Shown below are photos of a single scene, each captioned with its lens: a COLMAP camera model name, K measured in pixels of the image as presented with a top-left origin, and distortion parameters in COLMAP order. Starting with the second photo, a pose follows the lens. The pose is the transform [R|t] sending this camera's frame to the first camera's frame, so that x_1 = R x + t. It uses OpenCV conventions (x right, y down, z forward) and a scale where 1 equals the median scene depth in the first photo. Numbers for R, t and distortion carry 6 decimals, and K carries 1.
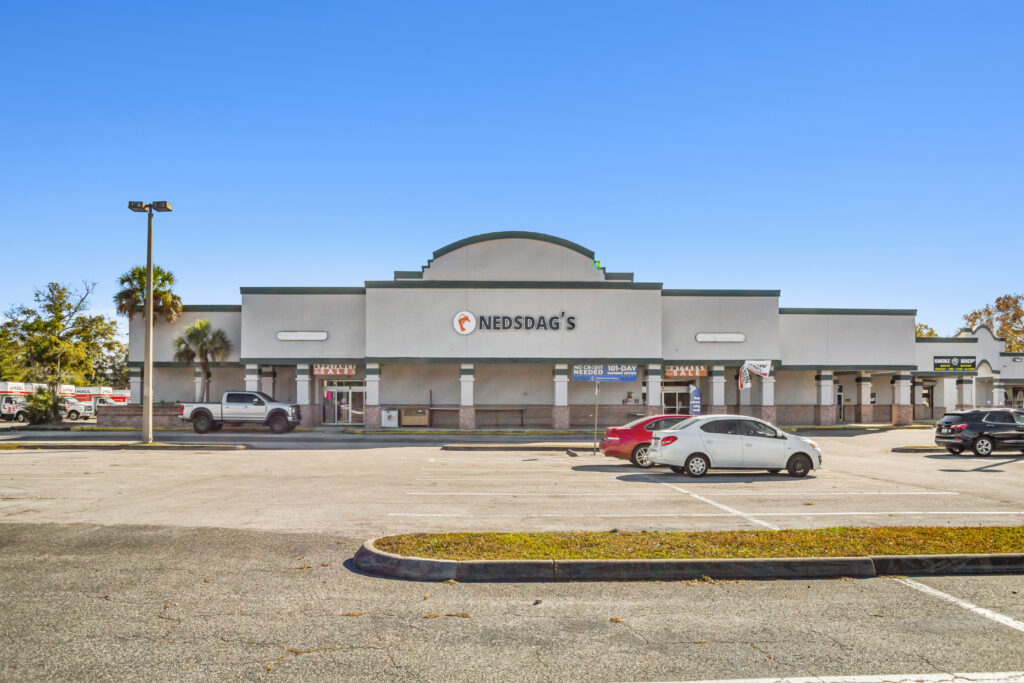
lens RADIAL K [[771.9, 0, 429.2], [0, 771.9, 385.4], [0, 0, 1]] dist [-0.062098, 0.008384]
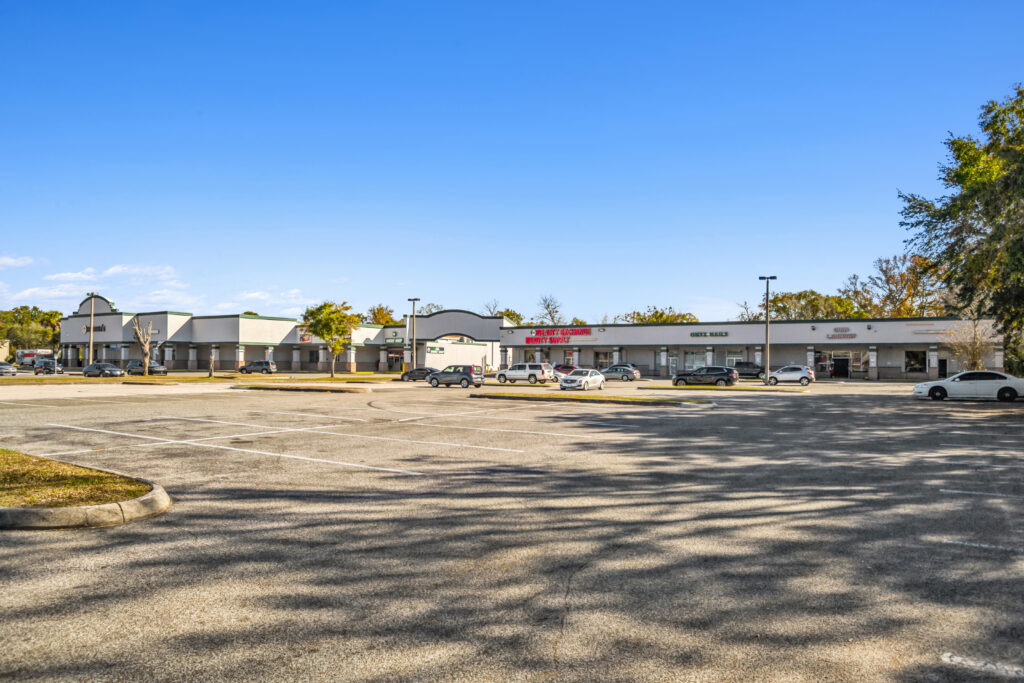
lens RADIAL K [[655.4, 0, 515.6], [0, 655.4, 348.7], [0, 0, 1]] dist [-0.074921, 0.006196]
pose [[0.841259, -0.004304, -0.540616, 2.504306], [0.004830, 0.999988, -0.000444, -0.002583], [0.540611, -0.002237, 0.841269, -0.085667]]
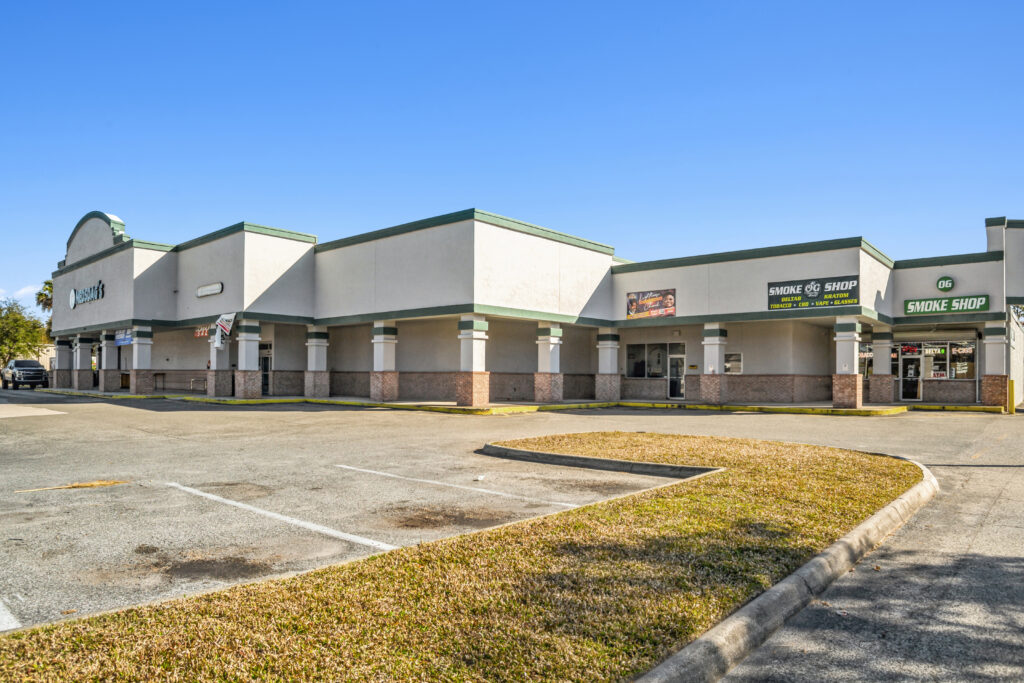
lens RADIAL K [[655.4, 0, 501.6], [0, 655.4, 363.0], [0, 0, 1]] dist [-0.074921, 0.006196]
pose [[0.722242, -0.004276, -0.691627, 1.140522], [0.010032, 0.999940, 0.004293, 0.018828], [0.691568, -0.010039, 0.722242, 0.724087]]
